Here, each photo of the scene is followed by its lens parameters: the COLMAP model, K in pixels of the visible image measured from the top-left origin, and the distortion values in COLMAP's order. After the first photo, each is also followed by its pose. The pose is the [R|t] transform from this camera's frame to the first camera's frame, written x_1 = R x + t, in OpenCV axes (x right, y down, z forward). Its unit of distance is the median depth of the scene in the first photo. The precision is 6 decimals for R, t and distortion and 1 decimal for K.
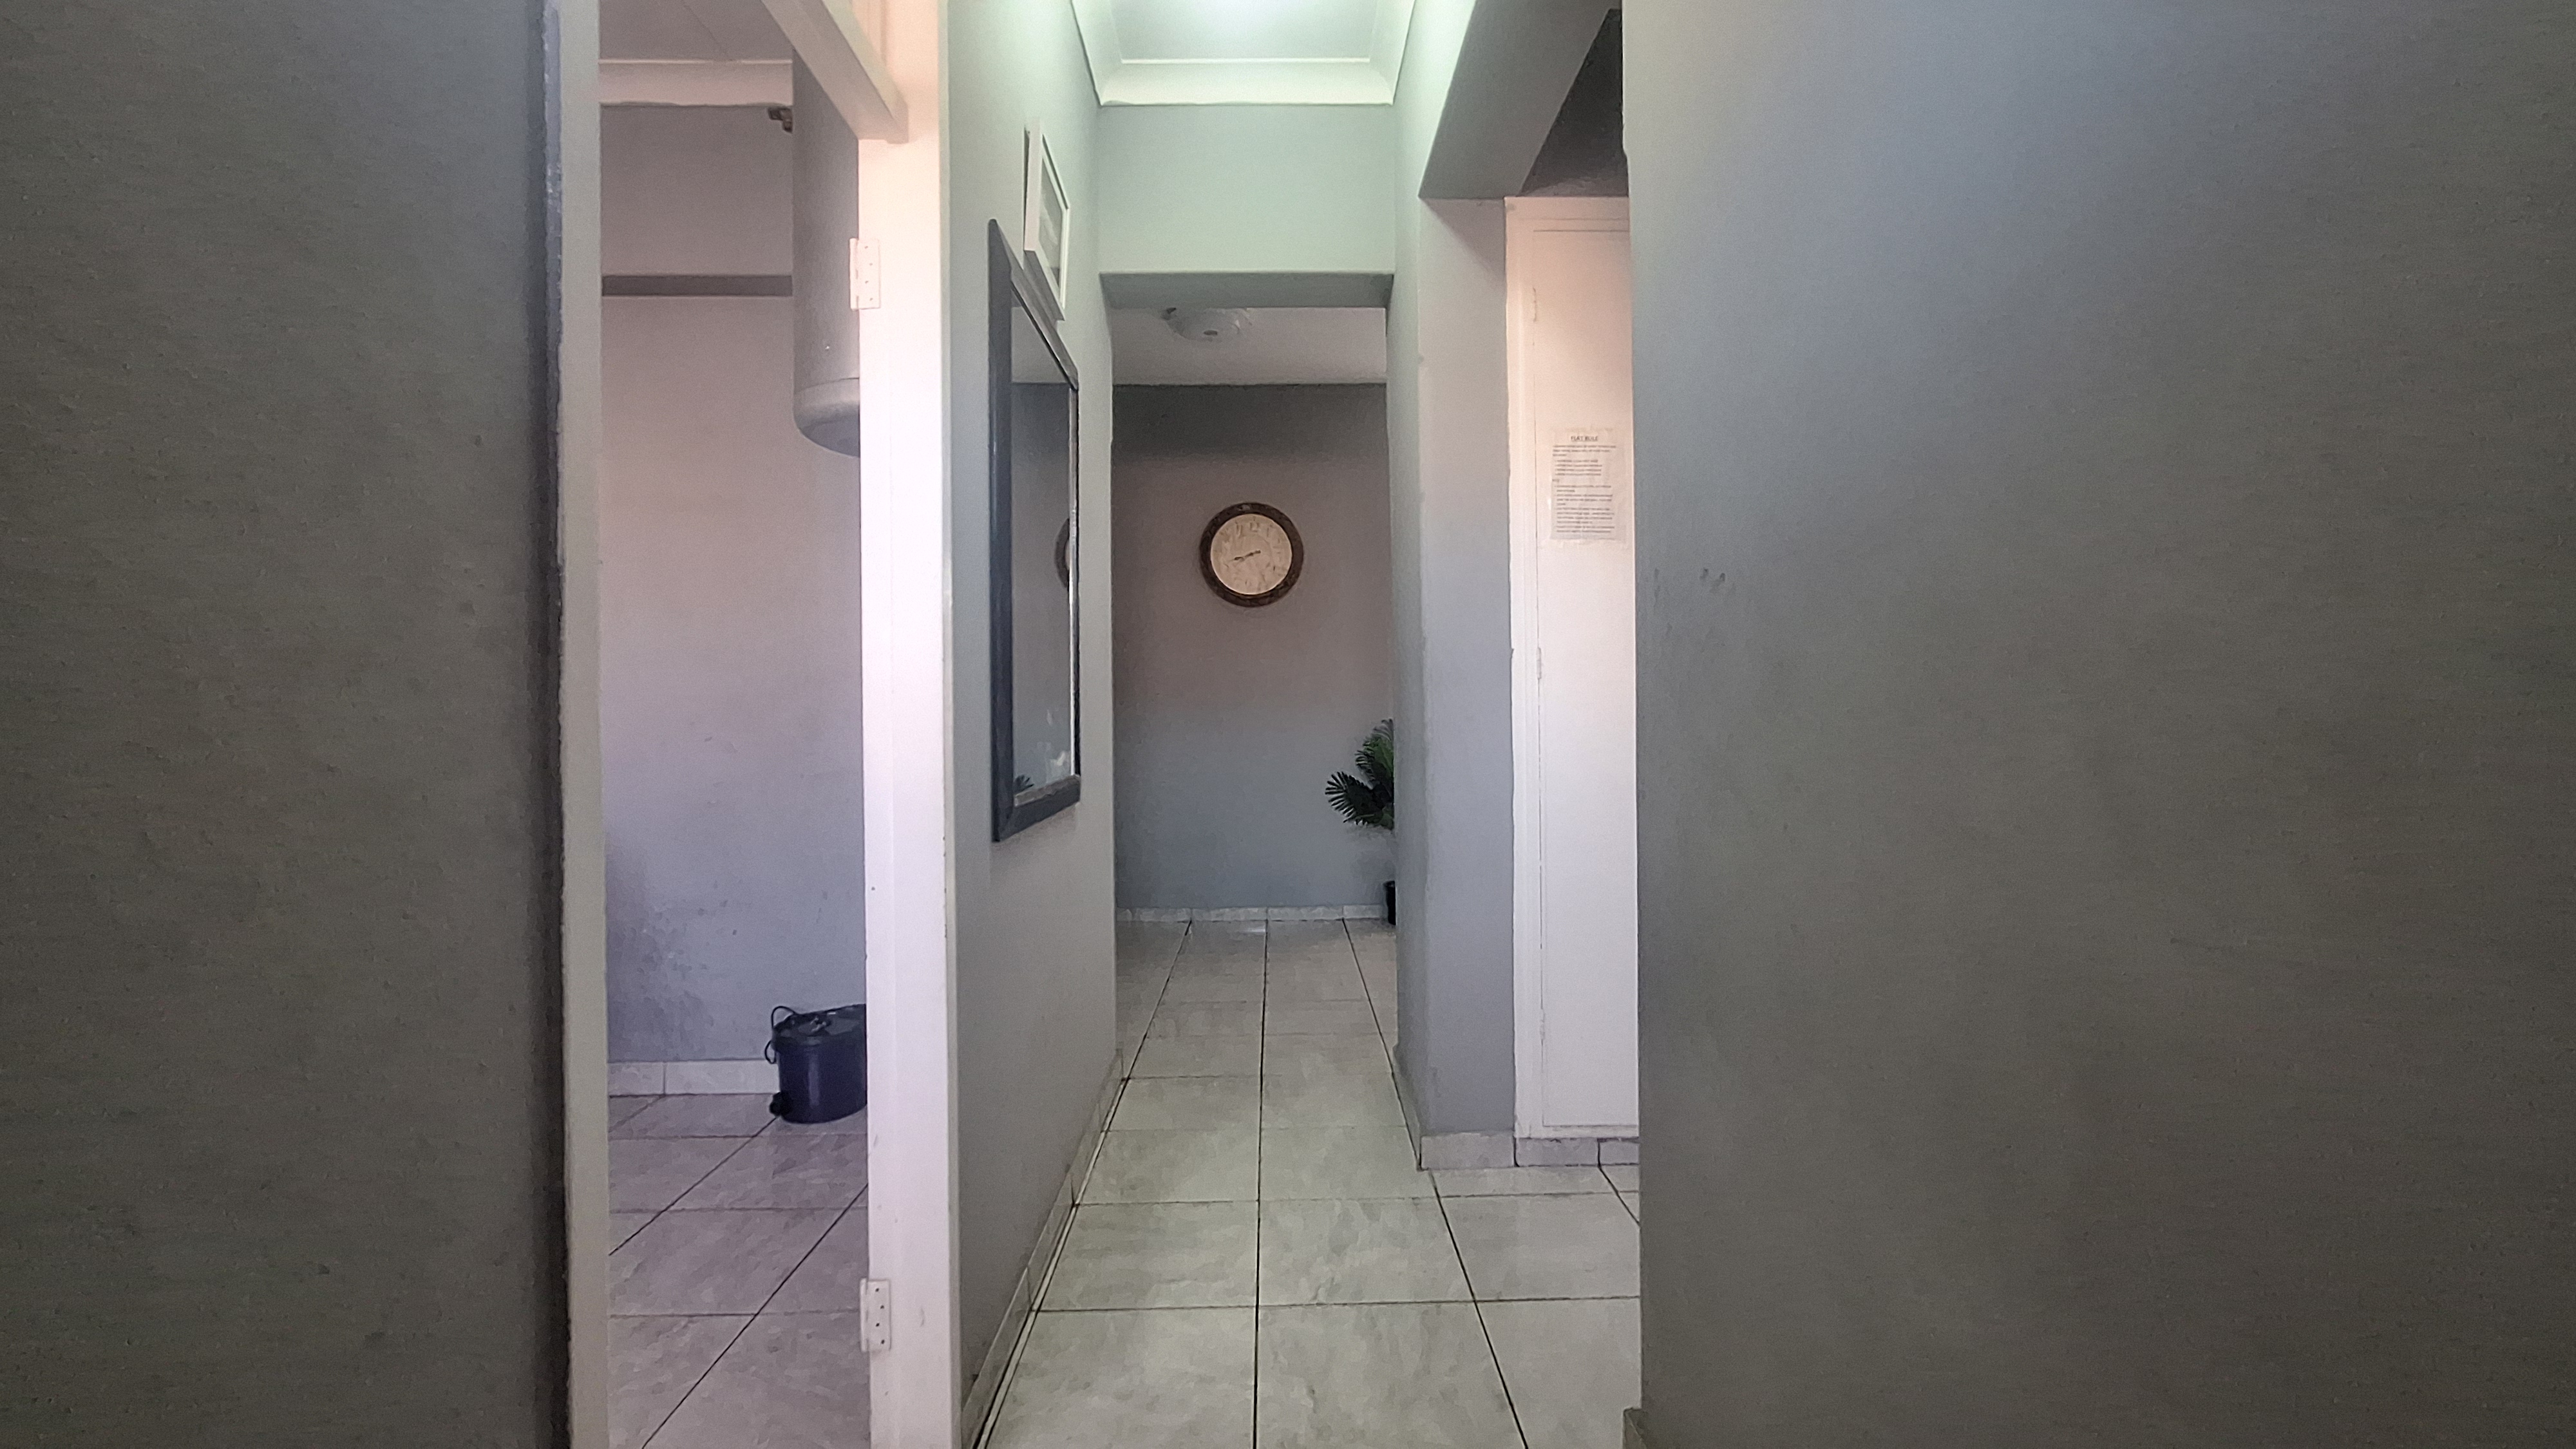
lens RADIAL K [[1020.1, 0, 1290.3], [0, 1020.1, 718.9], [0, 0, 1]] dist [-0.003126, -0.000562]
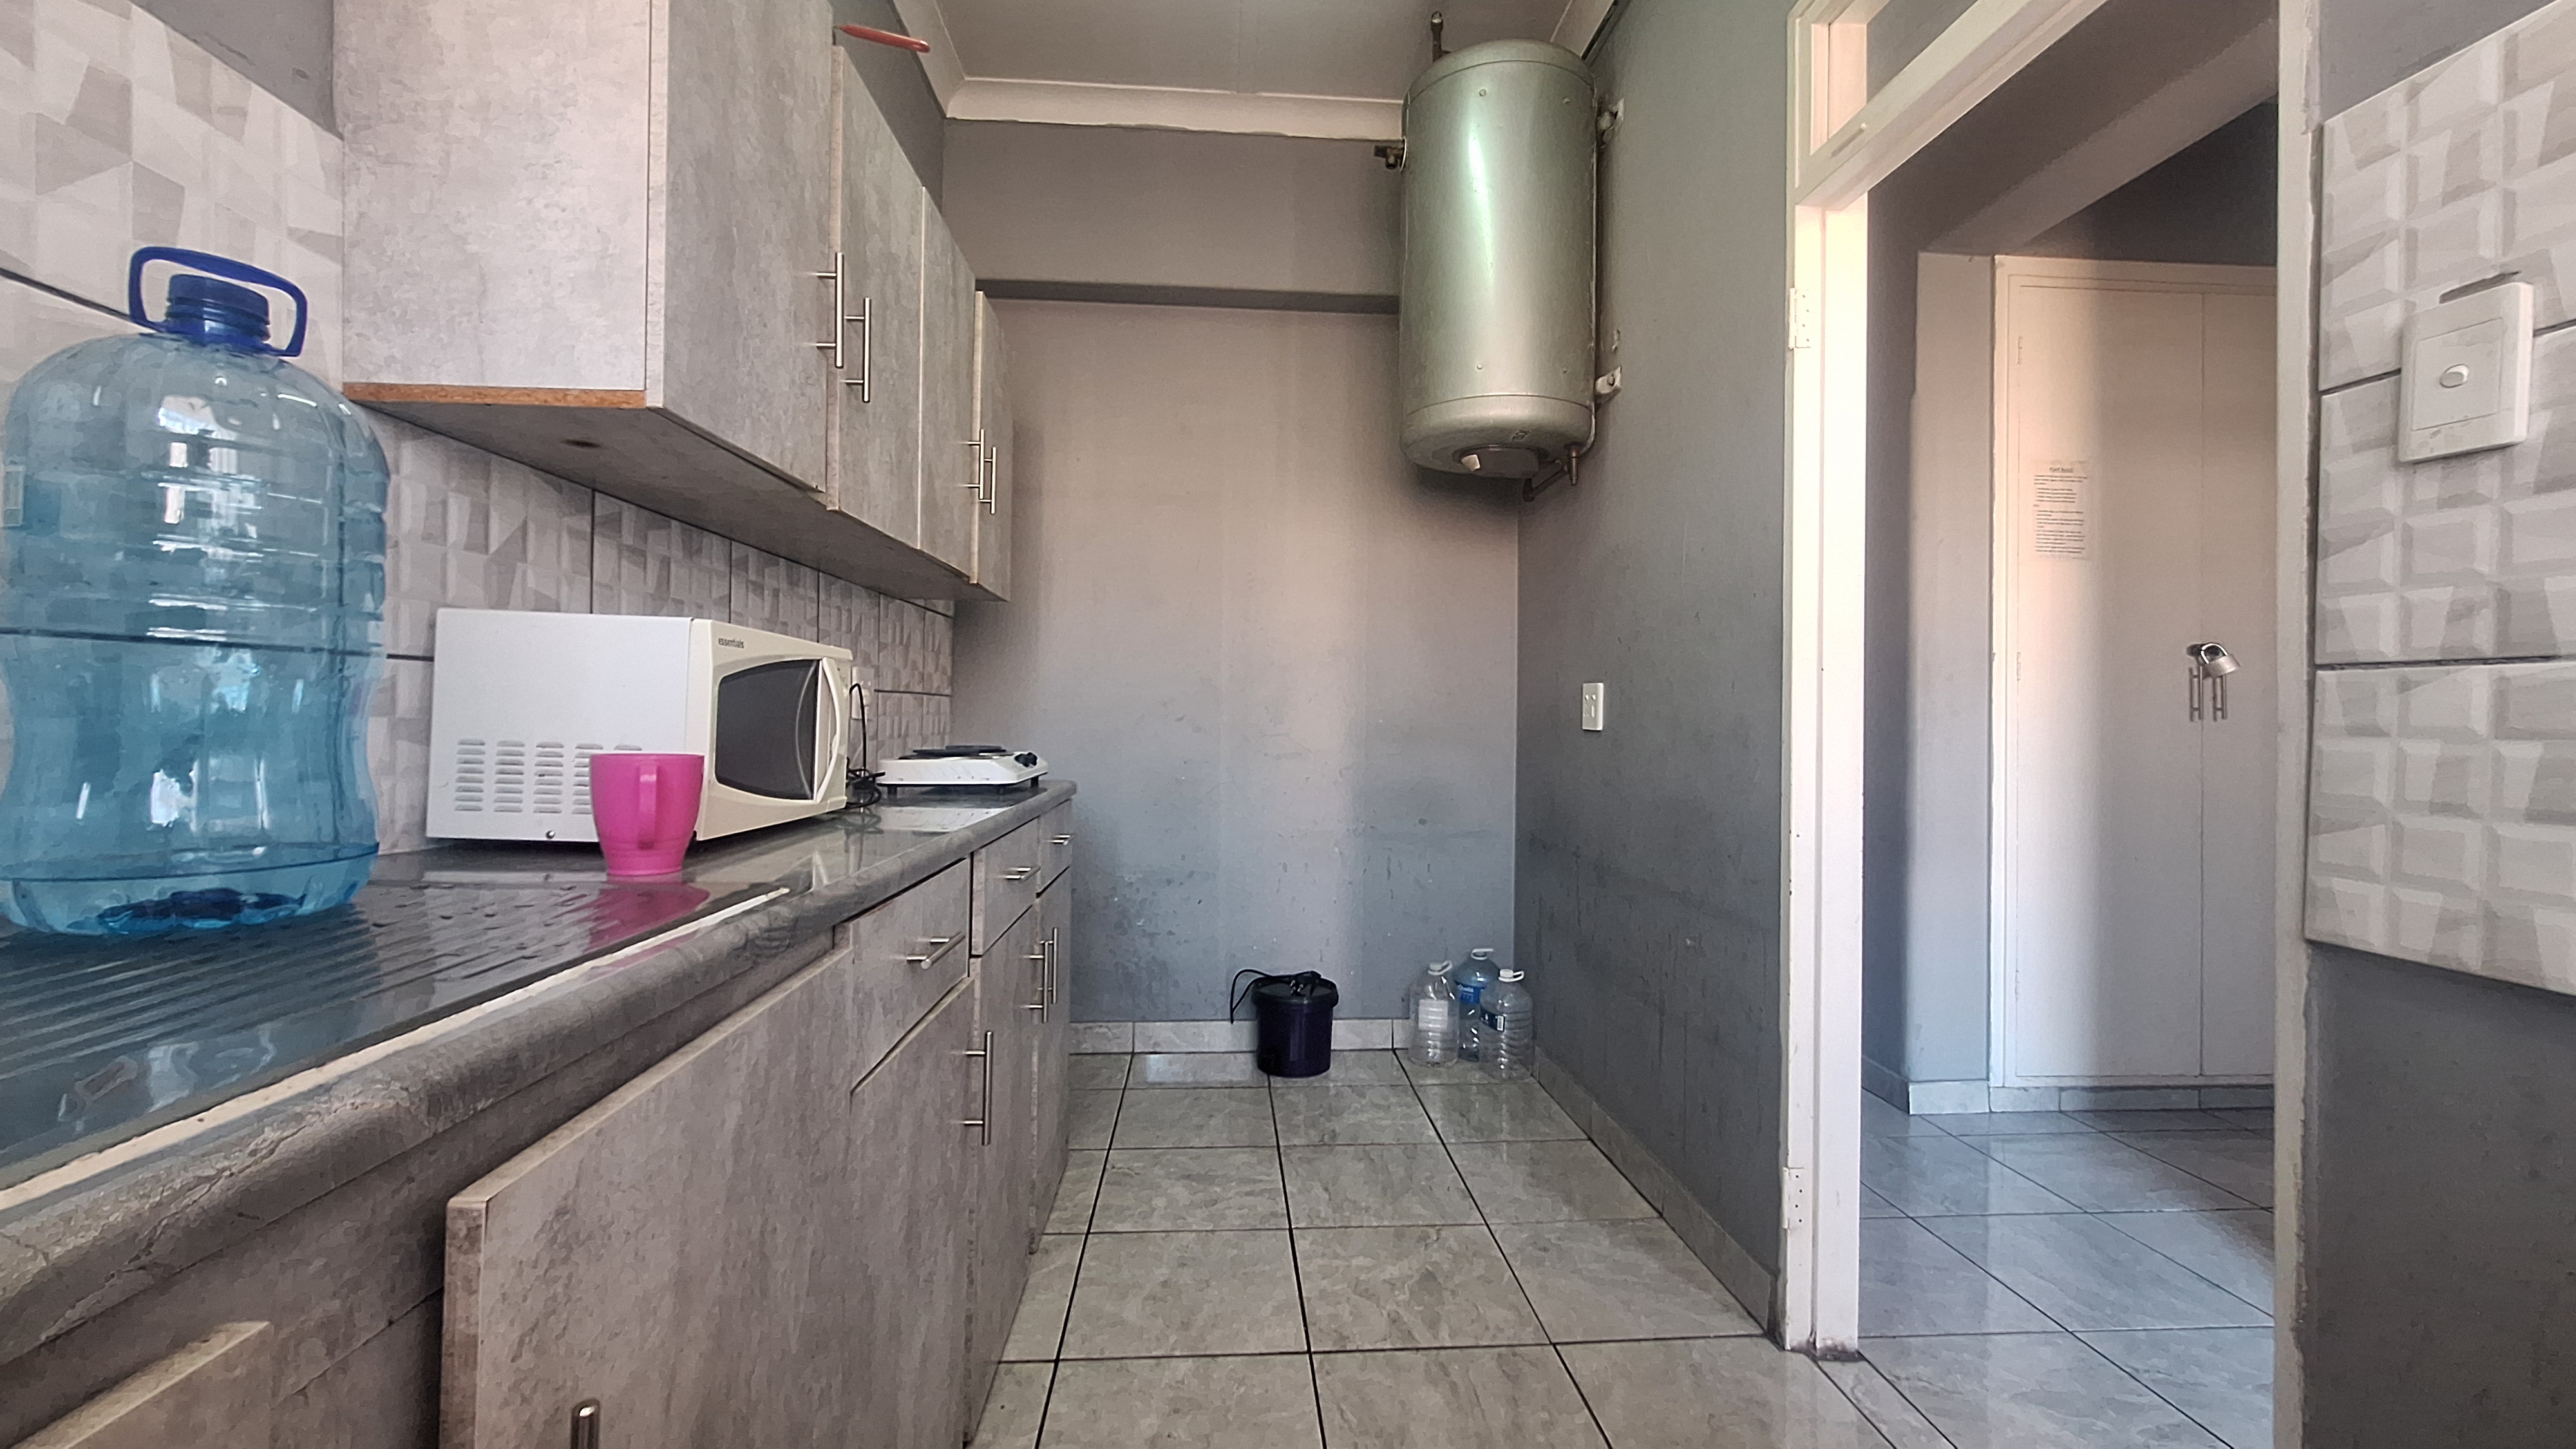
lens RADIAL K [[1020.1, 0, 1280.4], [0, 1020.1, 722.8], [0, 0, 1]] dist [-0.003126, -0.000562]
pose [[0.998602, 0.022880, 0.047640, -0.673269], [-0.022472, 0.999706, -0.009080, 0.039415], [-0.047834, 0.007997, 0.998823, -0.096530]]
